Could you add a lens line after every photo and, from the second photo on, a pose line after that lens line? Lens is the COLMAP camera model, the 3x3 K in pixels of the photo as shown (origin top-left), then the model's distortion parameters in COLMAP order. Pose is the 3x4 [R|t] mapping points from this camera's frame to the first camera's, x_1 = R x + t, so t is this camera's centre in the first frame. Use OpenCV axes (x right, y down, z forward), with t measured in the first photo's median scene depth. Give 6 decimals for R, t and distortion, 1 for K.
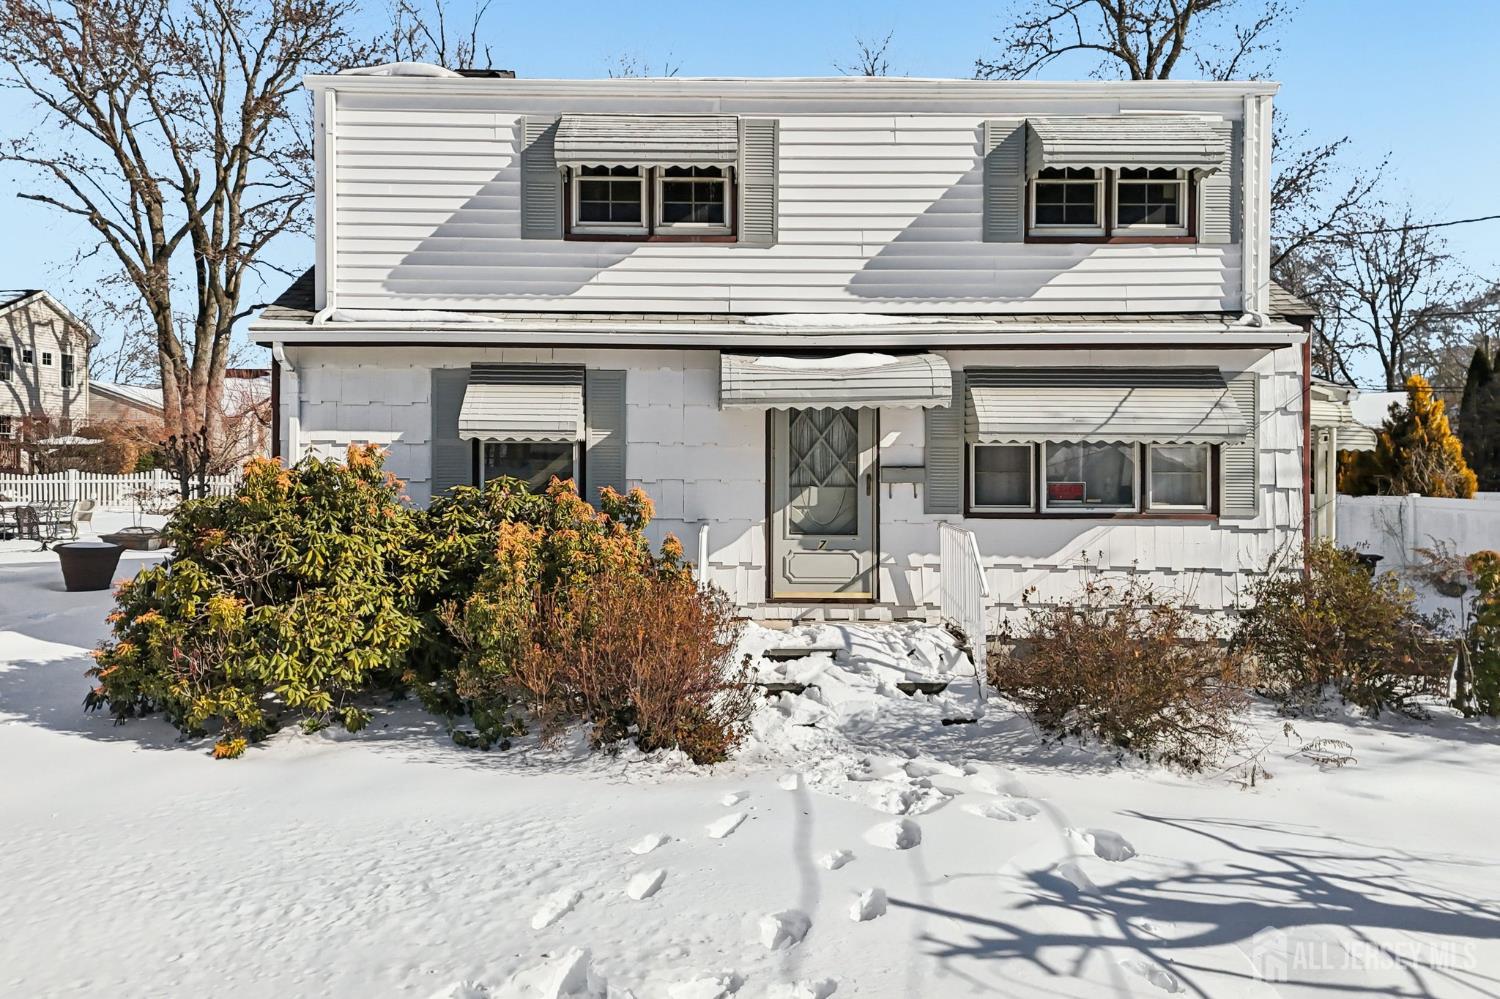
lens RADIAL K [[1102.2, 0, 766.9], [0, 1102.2, 499.0], [0, 0, 1]] dist [0.072773, -0.080080]
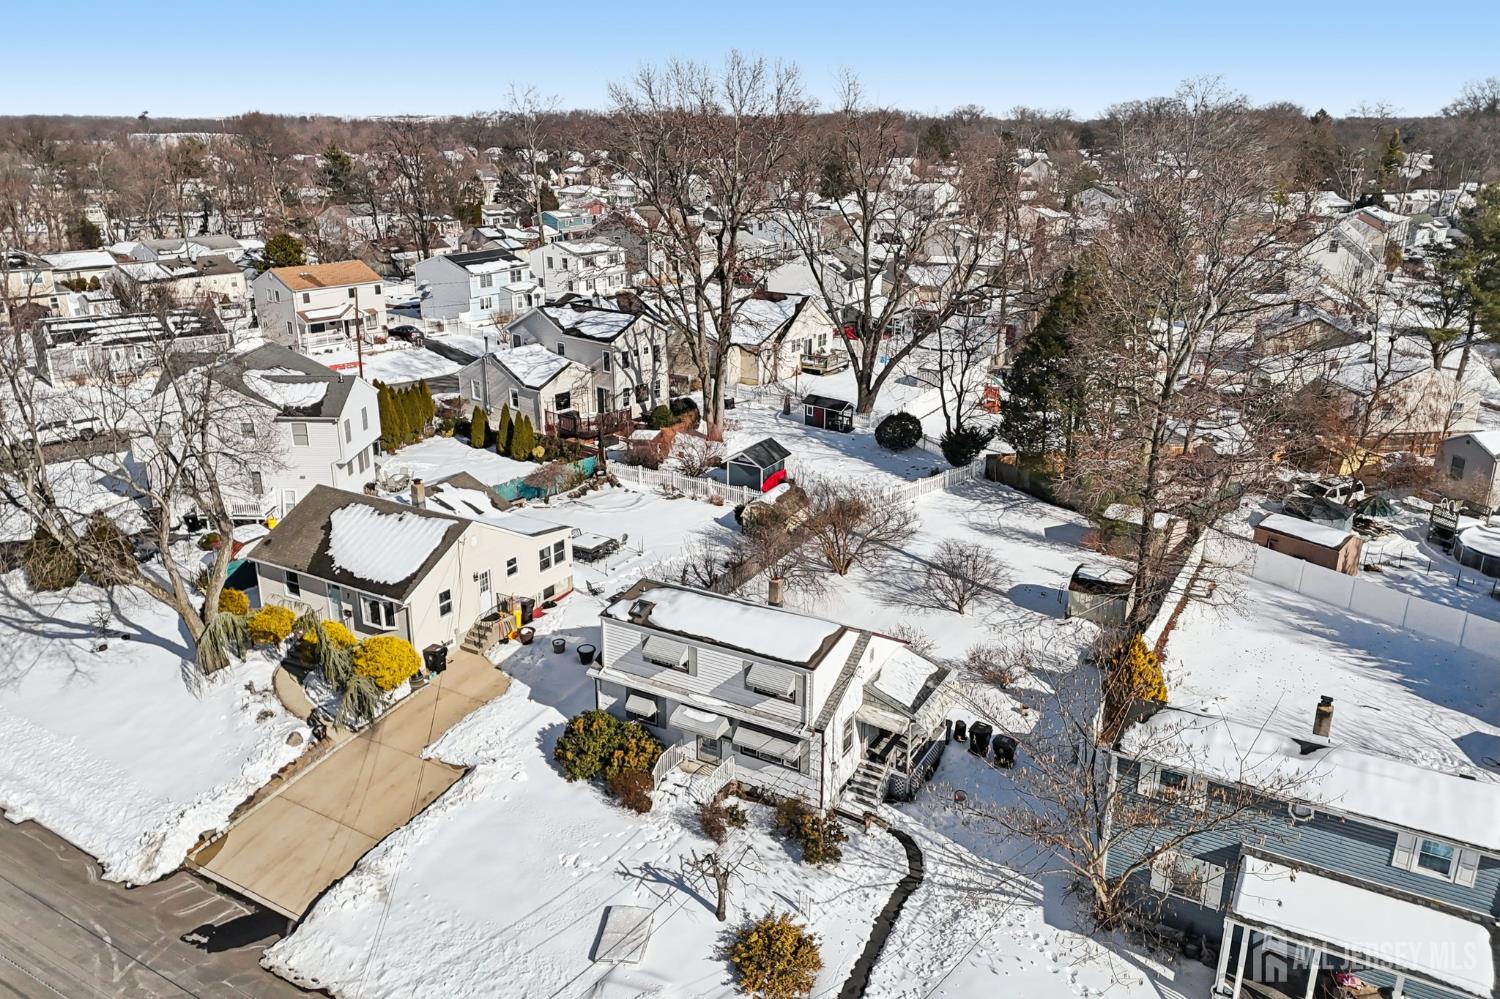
lens RADIAL K [[1102.2, 0, 766.9], [0, 1102.2, 499.0], [0, 0, 1]] dist [0.072773, -0.080080]
pose [[0.852326, 0.169034, -0.494943, 1.983980], [-0.012777, 0.952780, 0.303393, -1.963231], [0.522856, -0.252265, 0.814238, -1.810198]]
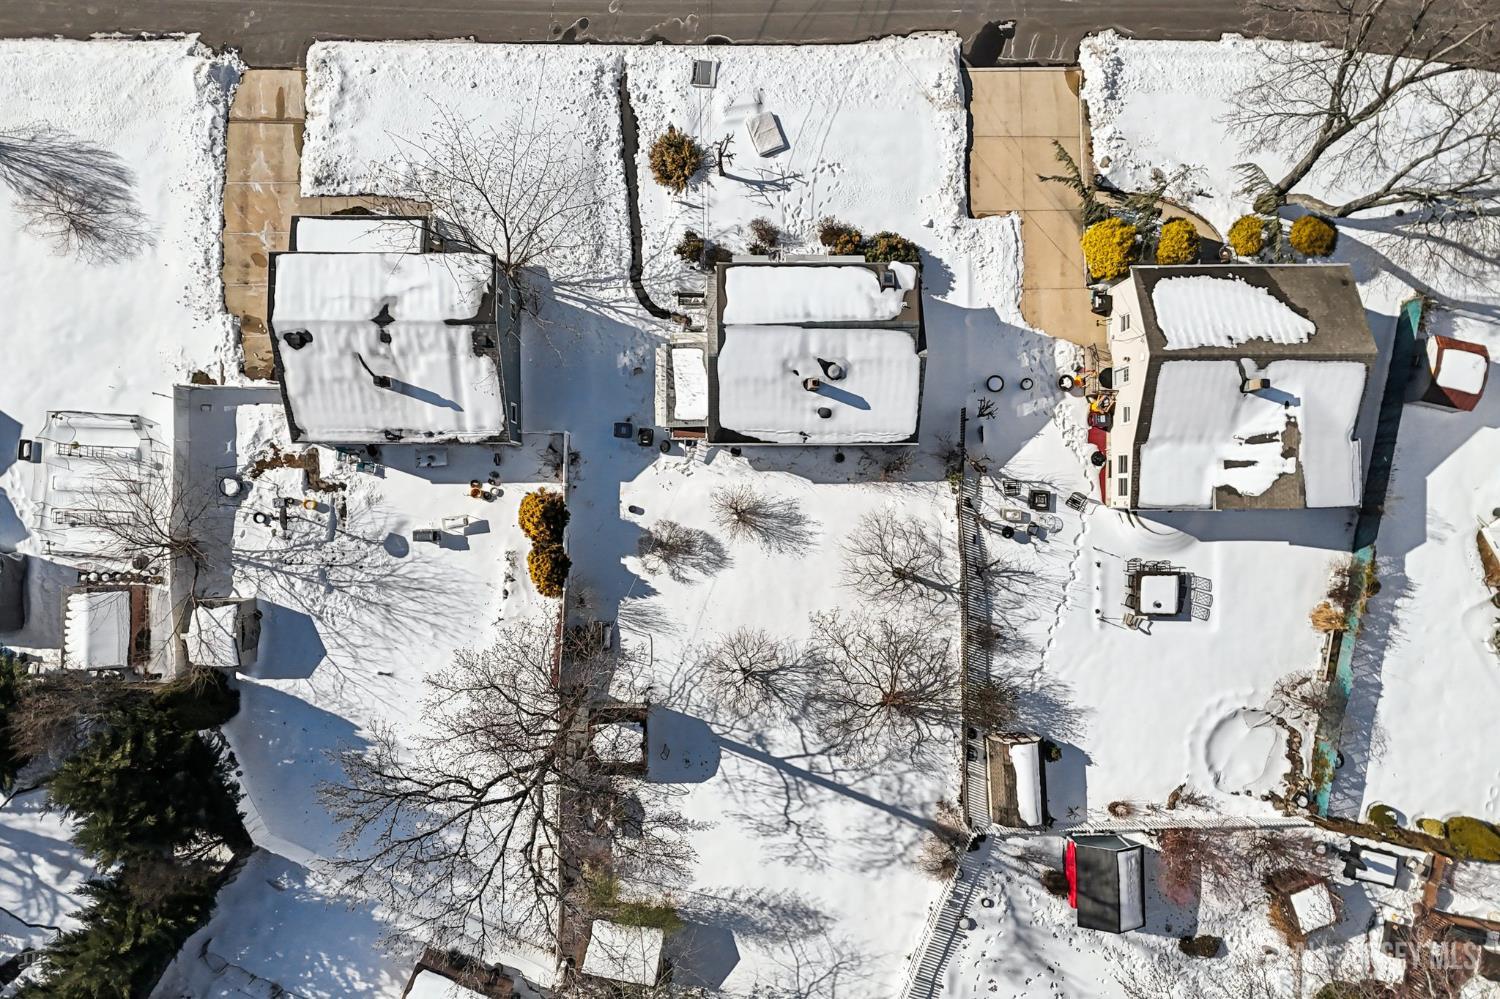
lens RADIAL K [[1079.1, 0, 721.8], [0, 1079.1, 499.3], [0, 0, 1]] dist [0.033848, -0.001876]
pose [[-0.999224, -0.038467, -0.008452, 0.440377], [-0.007231, -0.031779, 0.999469, -4.998323], [-0.038715, 0.998754, 0.031477, 1.856810]]
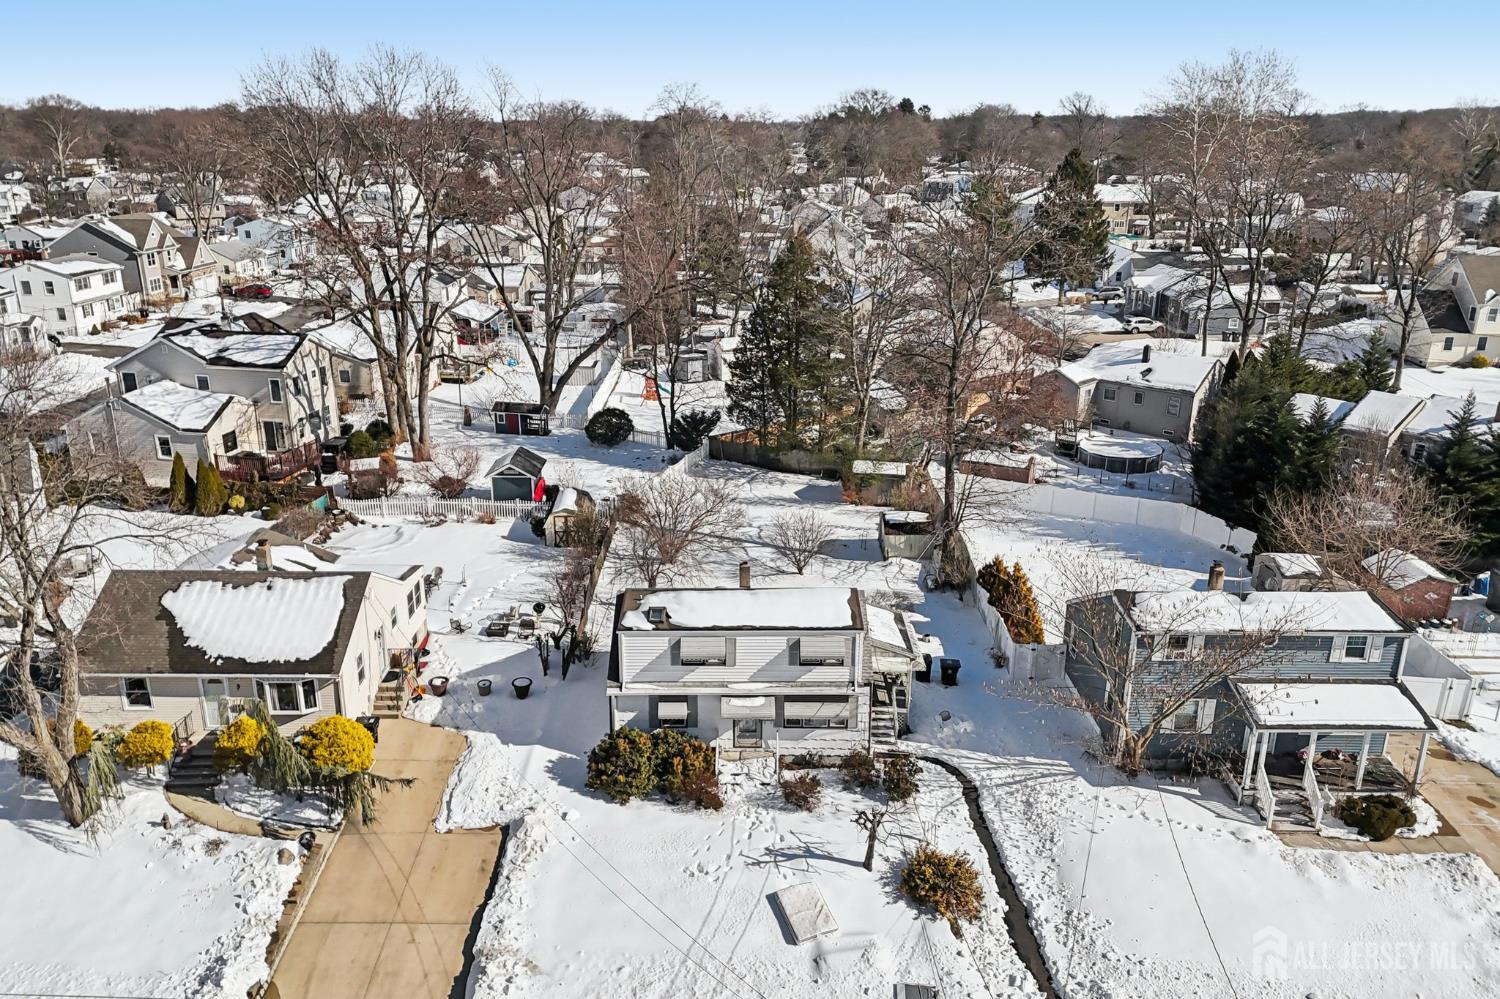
lens RADIAL K [[1102.2, 0, 766.9], [0, 1102.2, 499.0], [0, 0, 1]] dist [0.072773, -0.080080]
pose [[0.999733, 0.011305, -0.020165, 0.192343], [-0.004714, 0.953642, 0.300906, -1.959919], [0.022632, -0.300730, 0.953441, -2.526471]]
